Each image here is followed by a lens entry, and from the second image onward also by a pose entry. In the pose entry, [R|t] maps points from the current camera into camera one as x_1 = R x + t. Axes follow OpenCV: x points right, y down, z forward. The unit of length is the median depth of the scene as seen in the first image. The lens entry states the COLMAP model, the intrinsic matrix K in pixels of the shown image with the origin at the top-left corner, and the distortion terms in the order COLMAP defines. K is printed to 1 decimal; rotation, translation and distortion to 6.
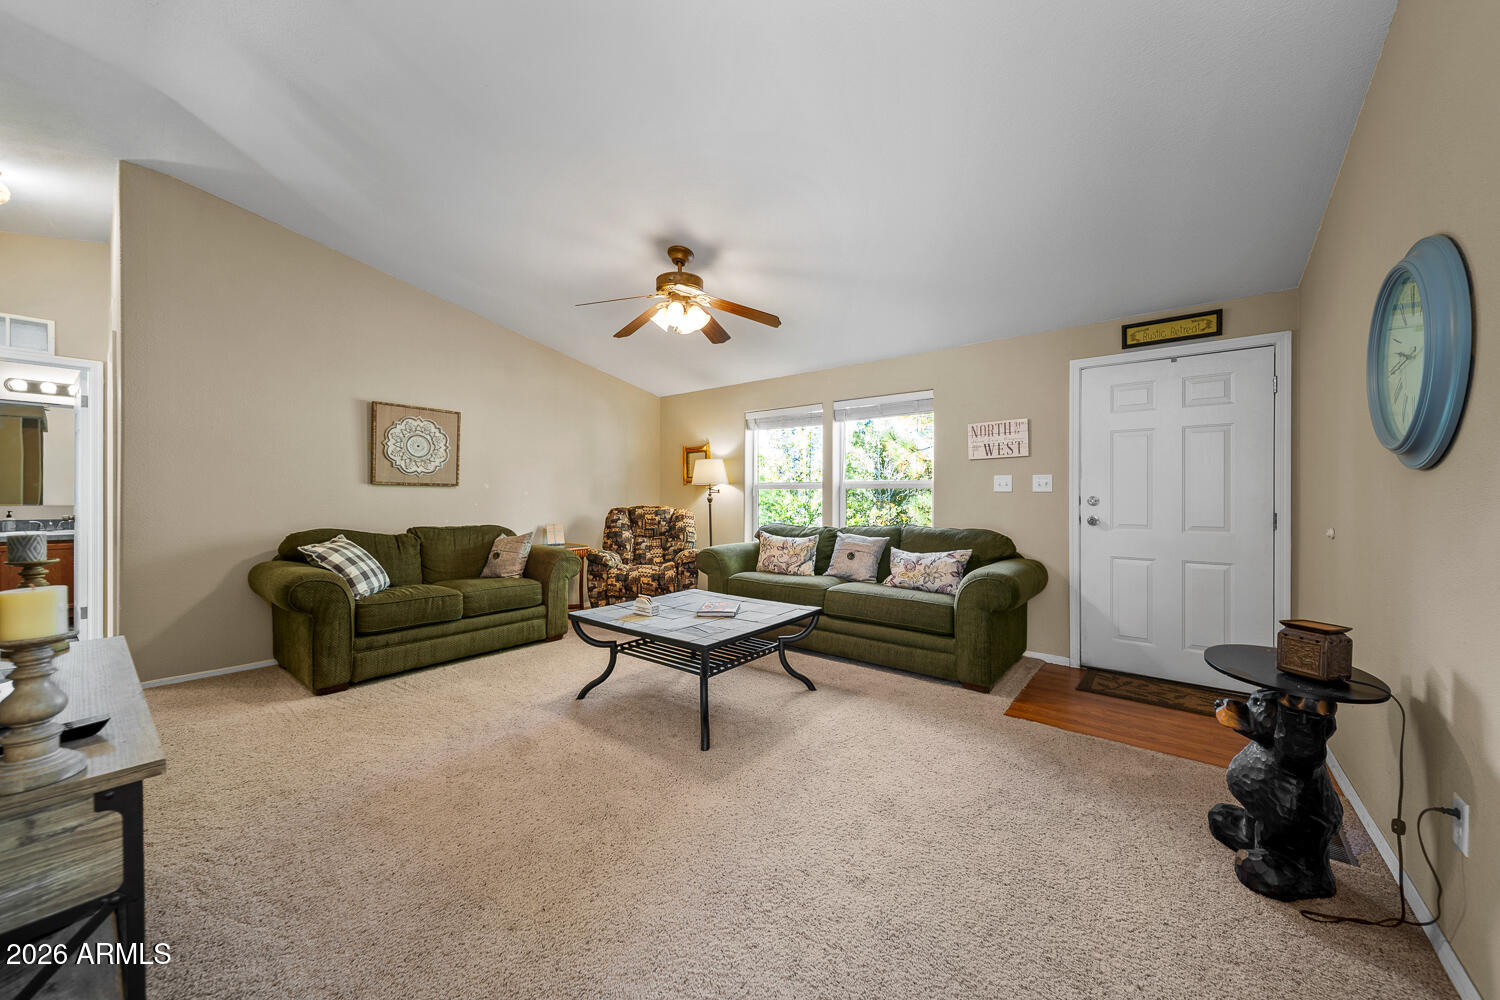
lens RADIAL K [[540.6, 0, 757.3], [0, 540.6, 501.3], [0, 0, 1]] dist [0.001441, -0.000001]
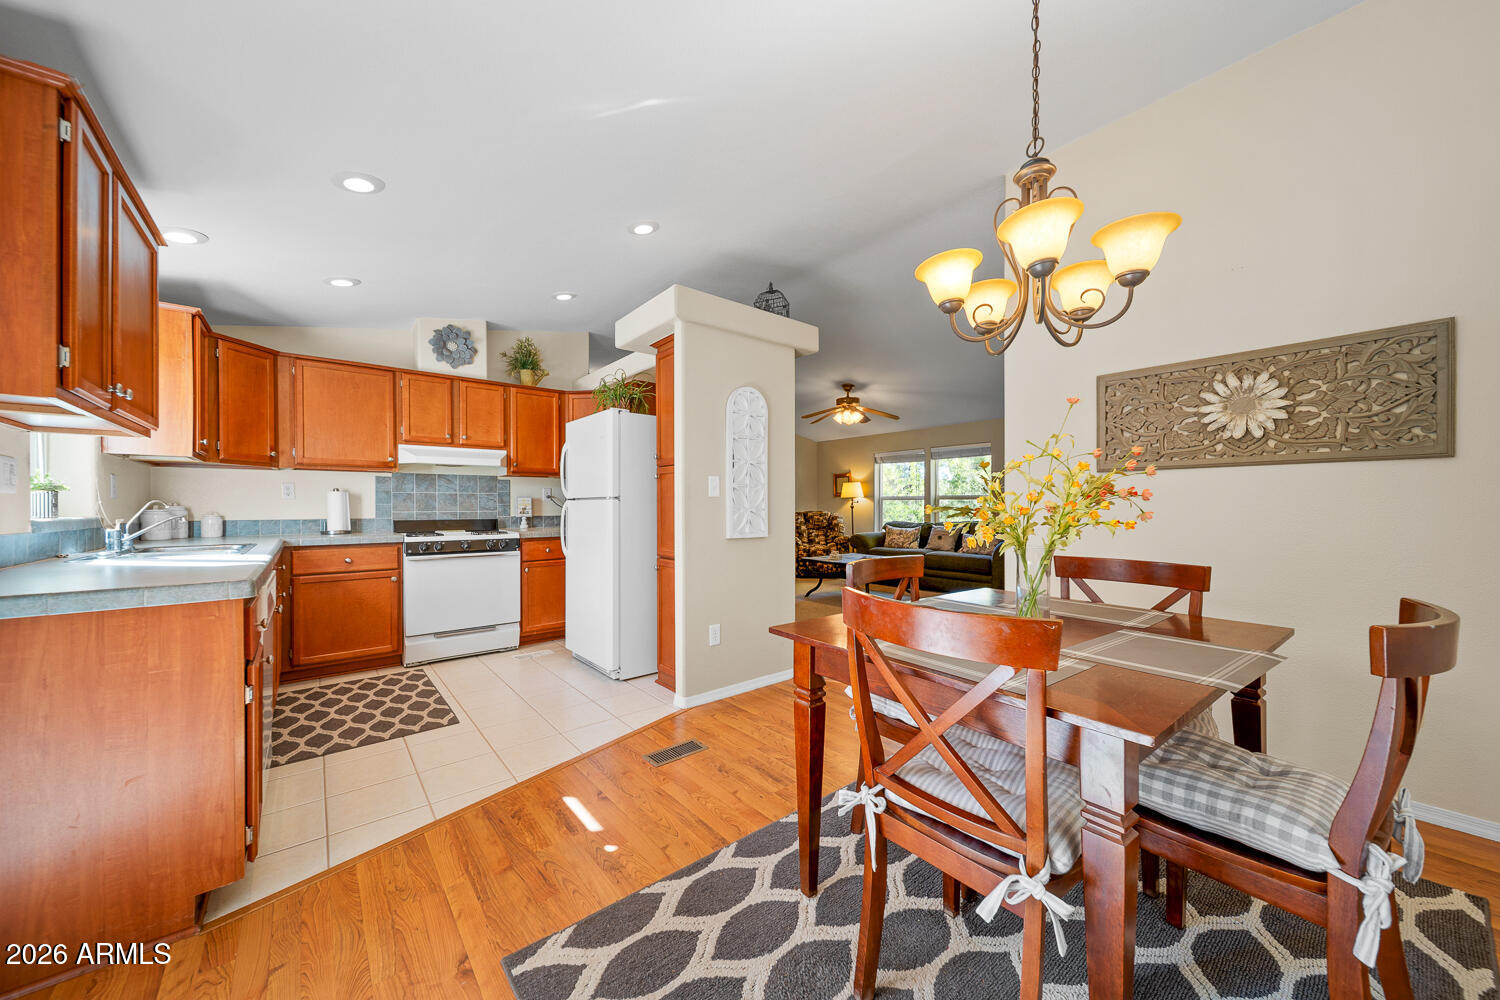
lens RADIAL K [[540.6, 0, 735.8], [0, 540.6, 508.7], [0, 0, 1]] dist [0.001441, -0.000001]
pose [[0.972926, -0.005102, -0.231063, -0.063294], [0.004411, 0.999984, -0.003510, 0.007872], [0.231077, 0.002396, 0.972933, -0.802396]]
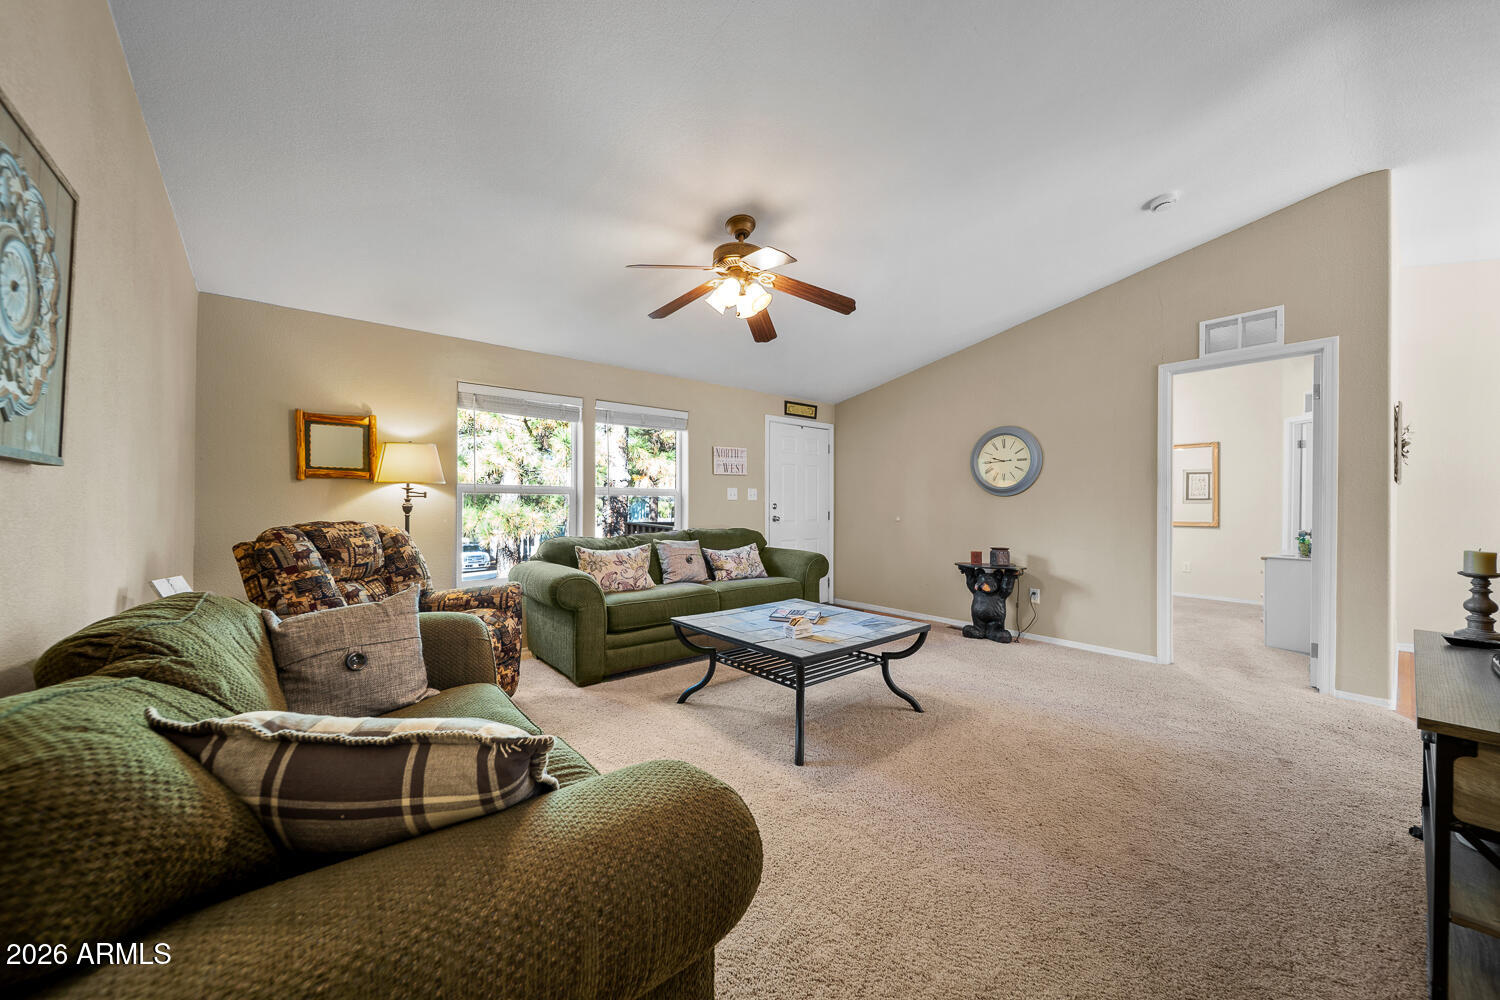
lens RADIAL K [[540.6, 0, 750.3], [0, 540.6, 500.2], [0, 0, 1]] dist [0.001441, -0.000001]
pose [[0.199515, 0.002894, 0.979890, -0.741090], [0.002643, 0.999990, -0.003491, -0.010583], [-0.979891, 0.003287, 0.199506, 0.592289]]
